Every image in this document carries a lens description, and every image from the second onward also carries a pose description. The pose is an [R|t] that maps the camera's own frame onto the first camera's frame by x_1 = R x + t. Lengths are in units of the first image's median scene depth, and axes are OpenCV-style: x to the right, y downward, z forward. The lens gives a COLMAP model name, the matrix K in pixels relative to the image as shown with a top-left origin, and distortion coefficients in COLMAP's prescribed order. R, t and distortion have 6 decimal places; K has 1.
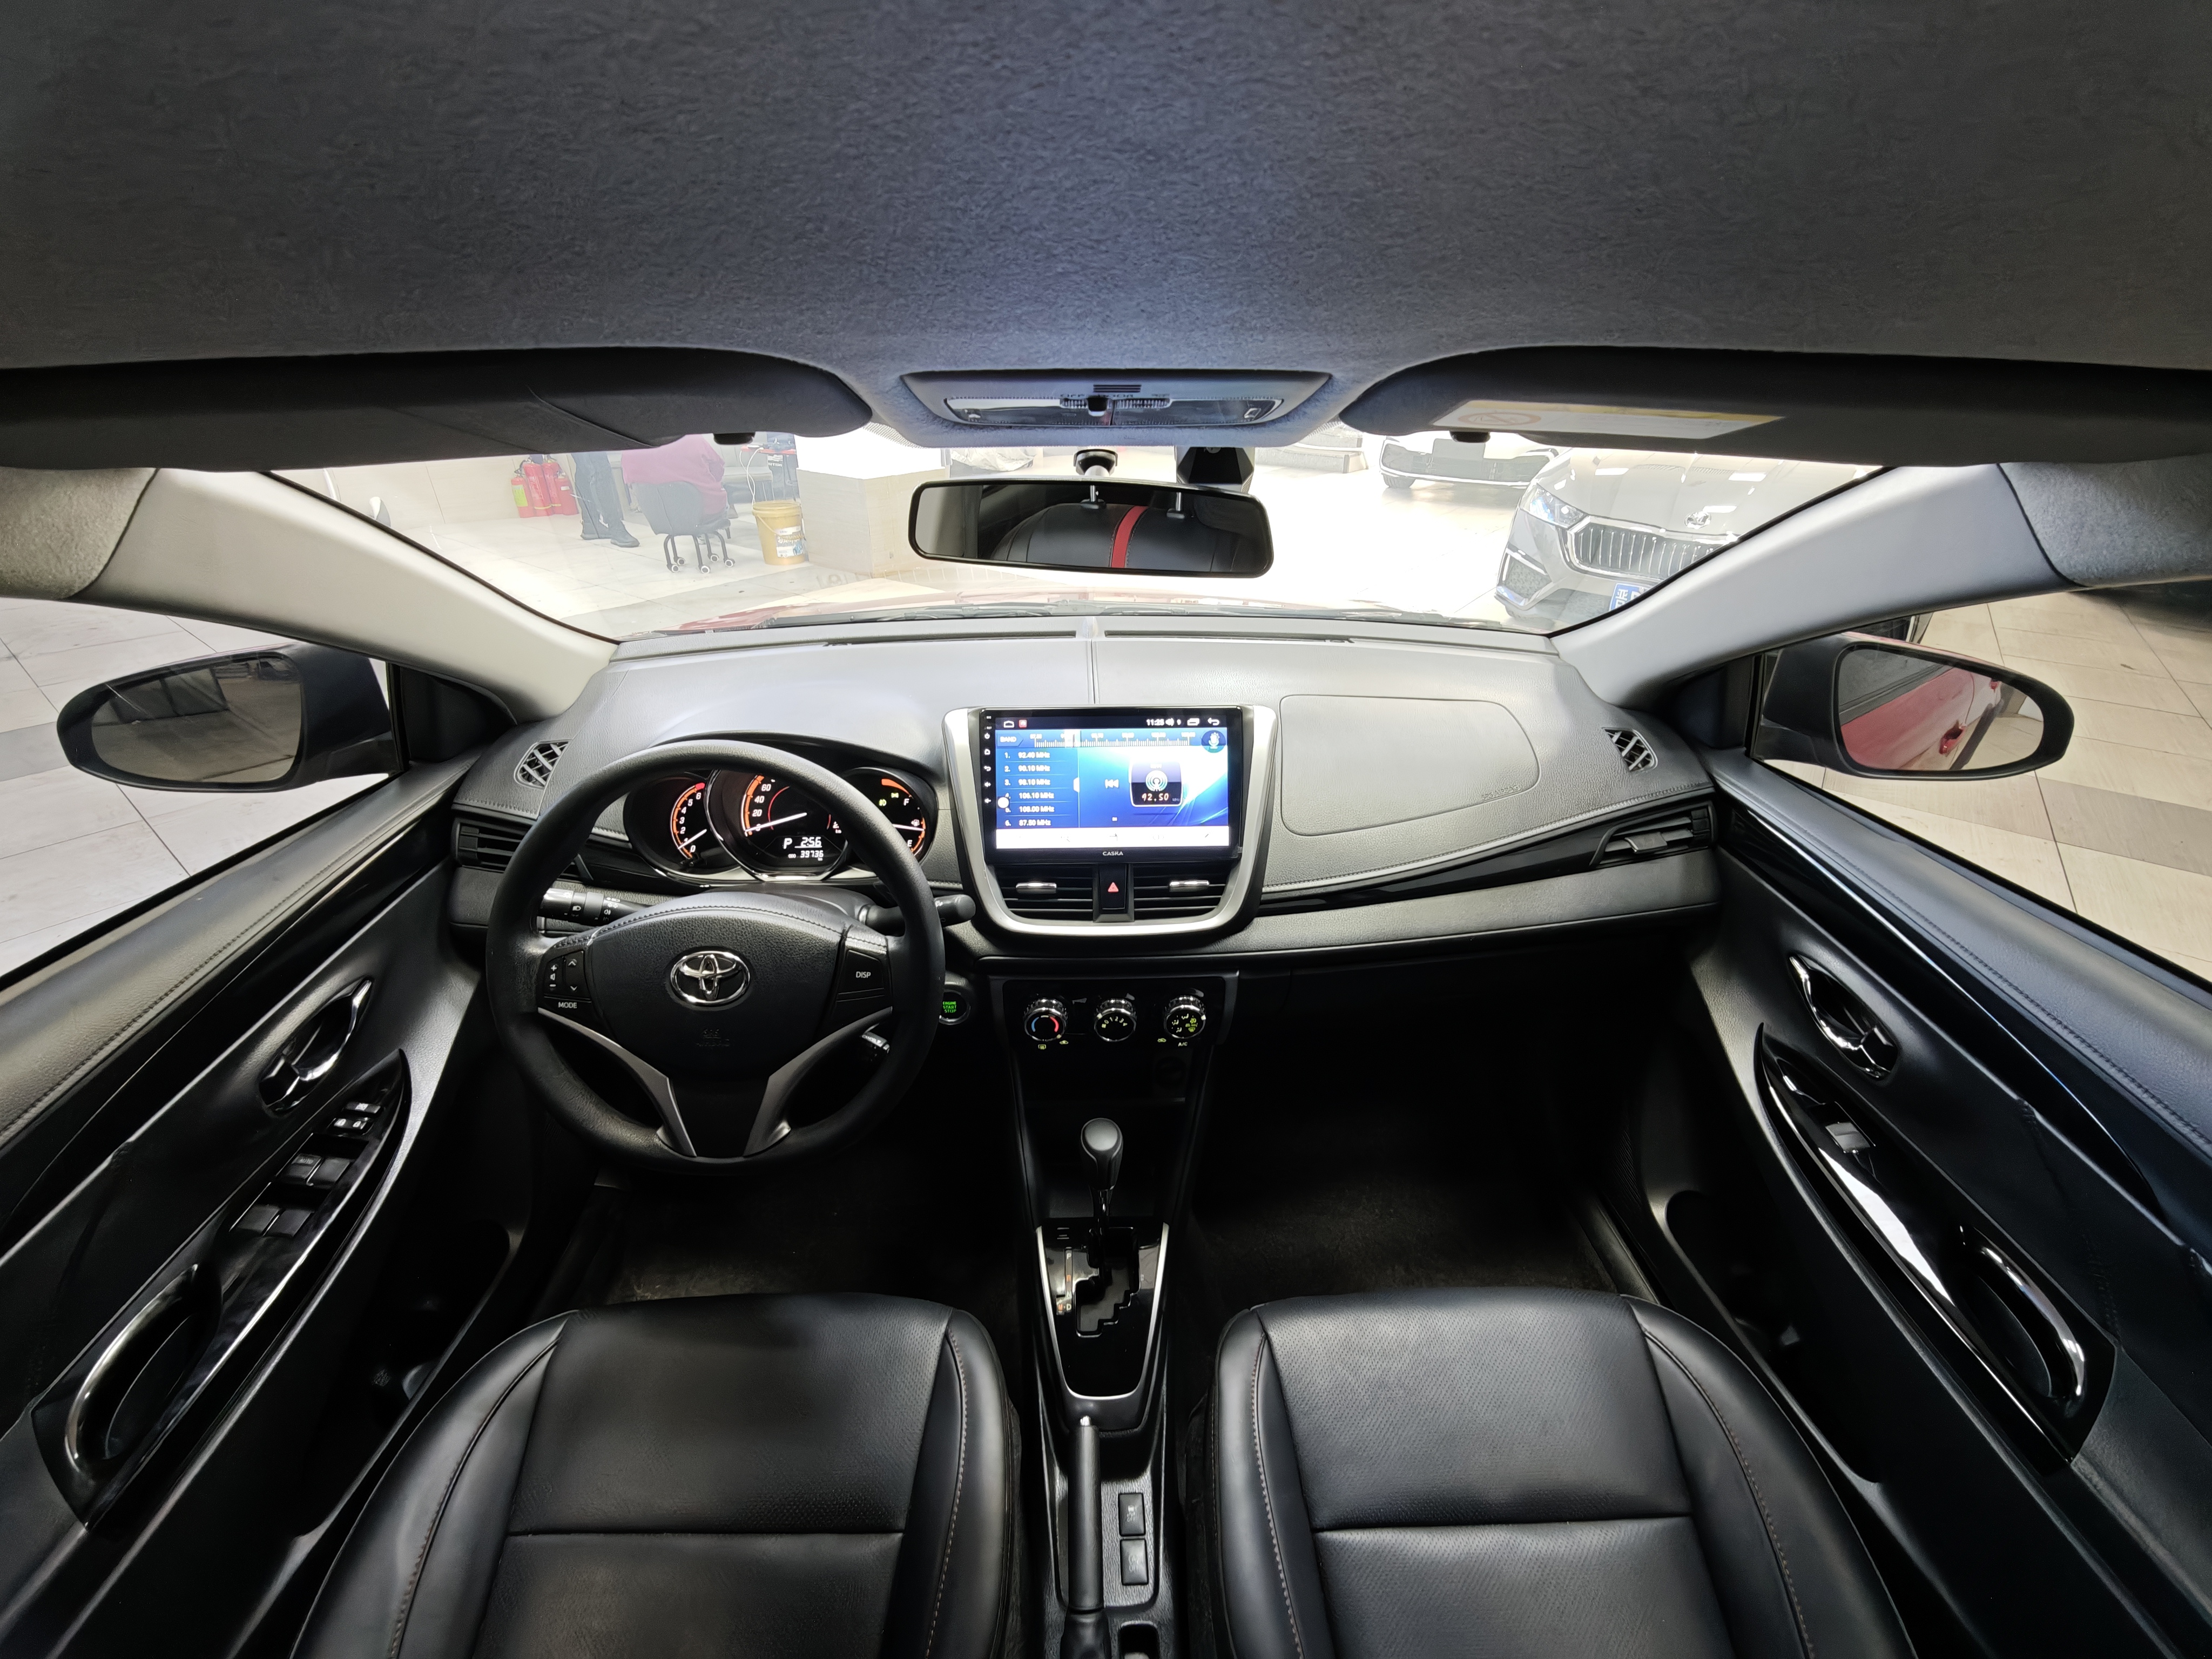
lens RADIAL K [[904.4, 0, 1113.8], [0, 904.4, 837.7], [0, 0, 1]] dist [-0.001576, -0.000274]
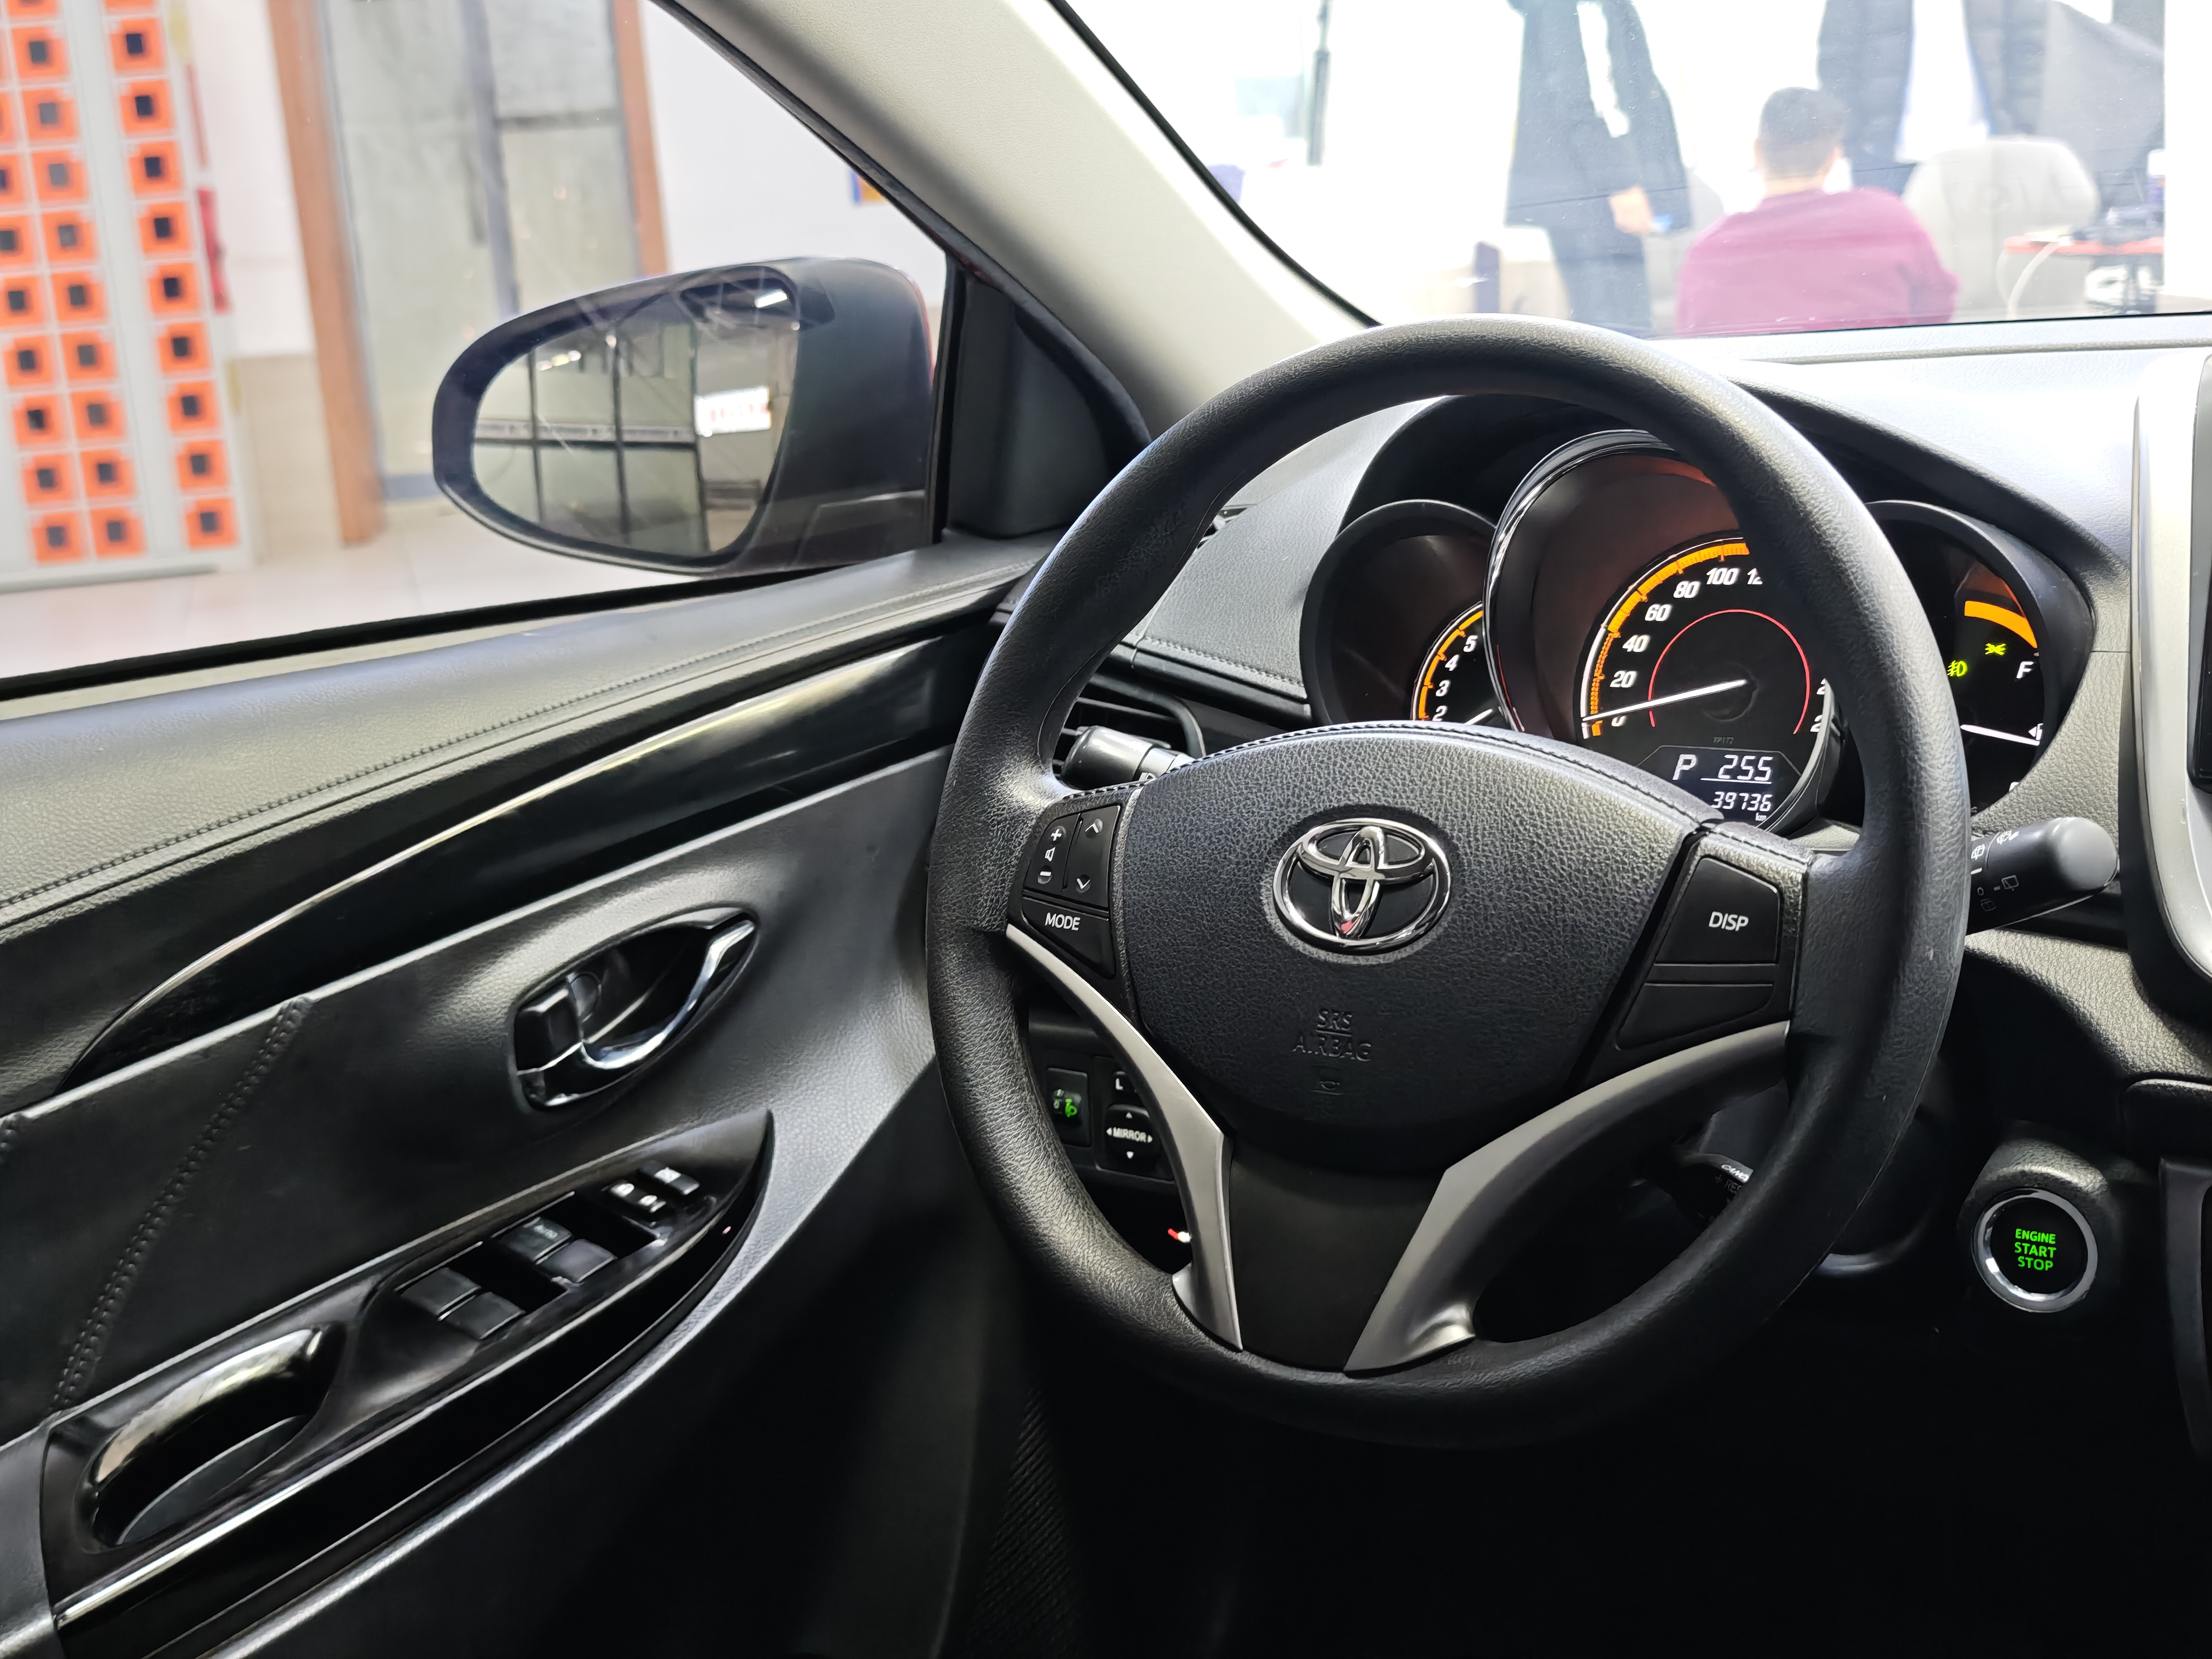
lens RADIAL K [[2943.5, 0, 1106.0], [0, 2943.5, 829.5], [0, 0, 1]] dist [0.326564, -2.227396]
pose [[0.785852, 0.074411, -0.613922, 0.189115], [-0.219792, 0.961526, -0.164803, 0.280085], [0.578039, 0.264446, 0.771971, -0.040768]]
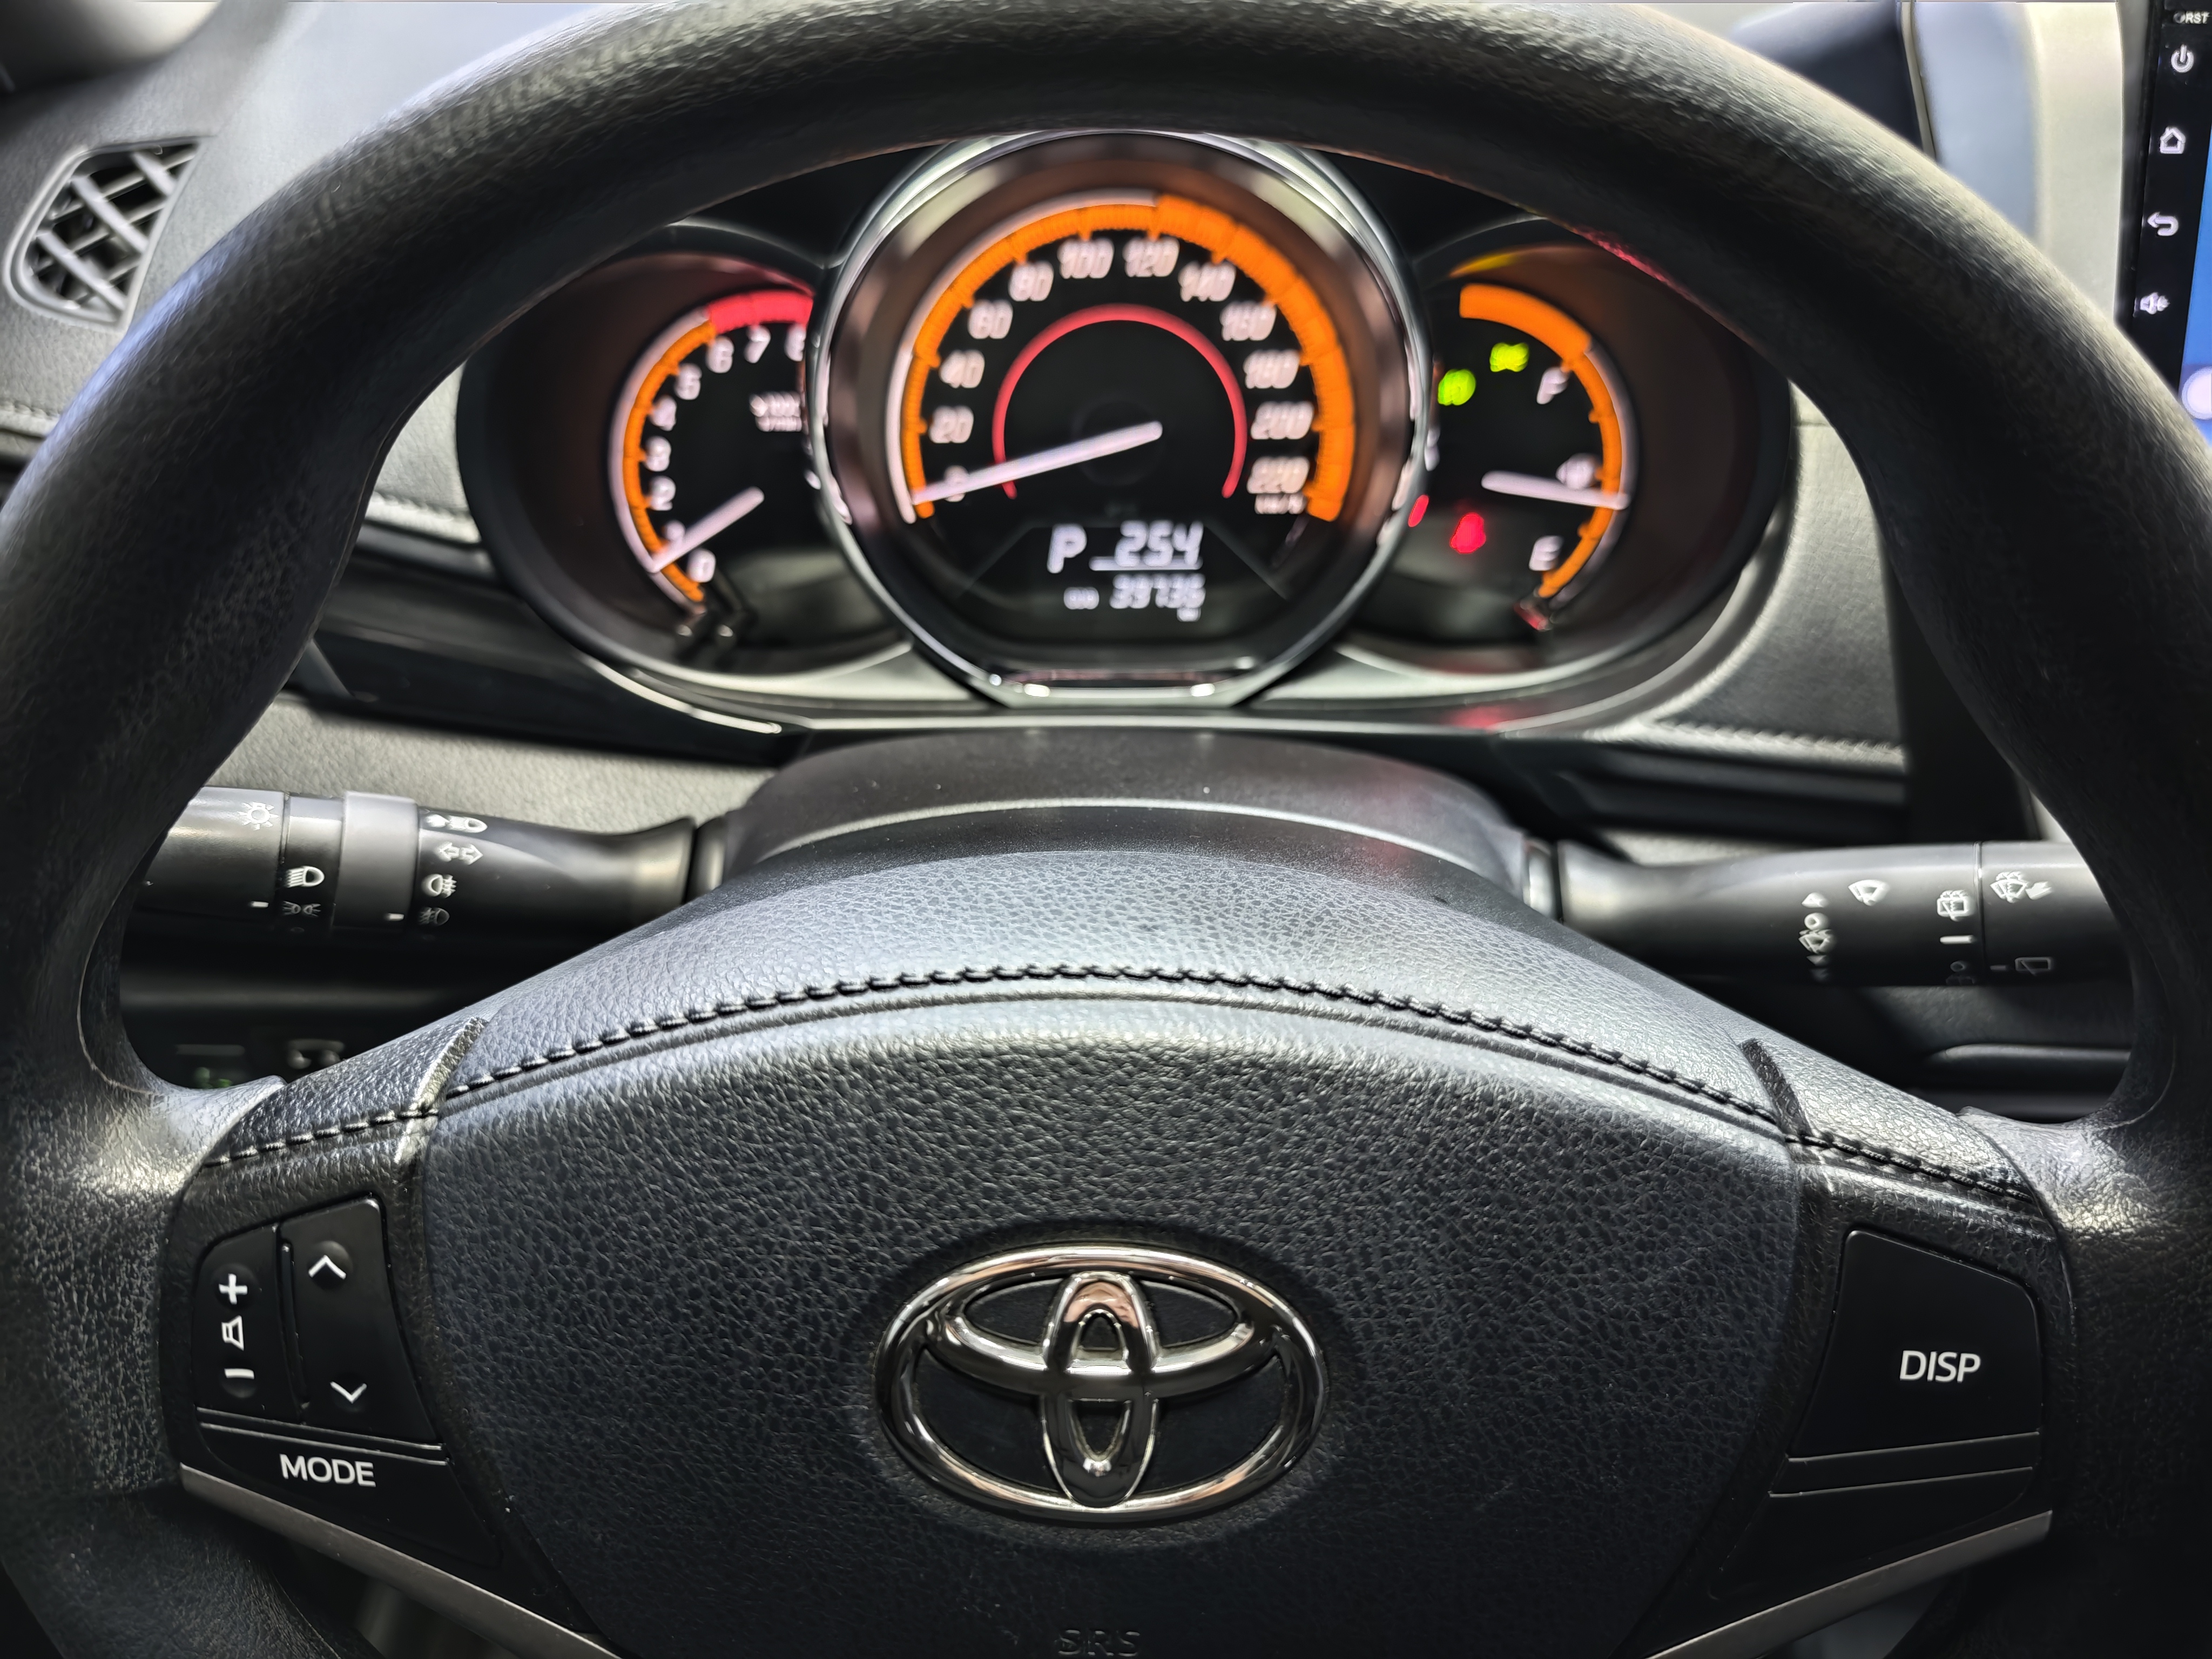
lens RADIAL K [[1621.4, 0, 1106.0], [0, 1621.4, 829.5], [0, 0, 1]] dist [-0.011845, -0.009668]
pose [[0.998390, 0.018937, -0.053470, -0.328691], [-0.007376, 0.977965, 0.208636, -0.012238], [0.056243, -0.207906, 0.976531, 0.546070]]
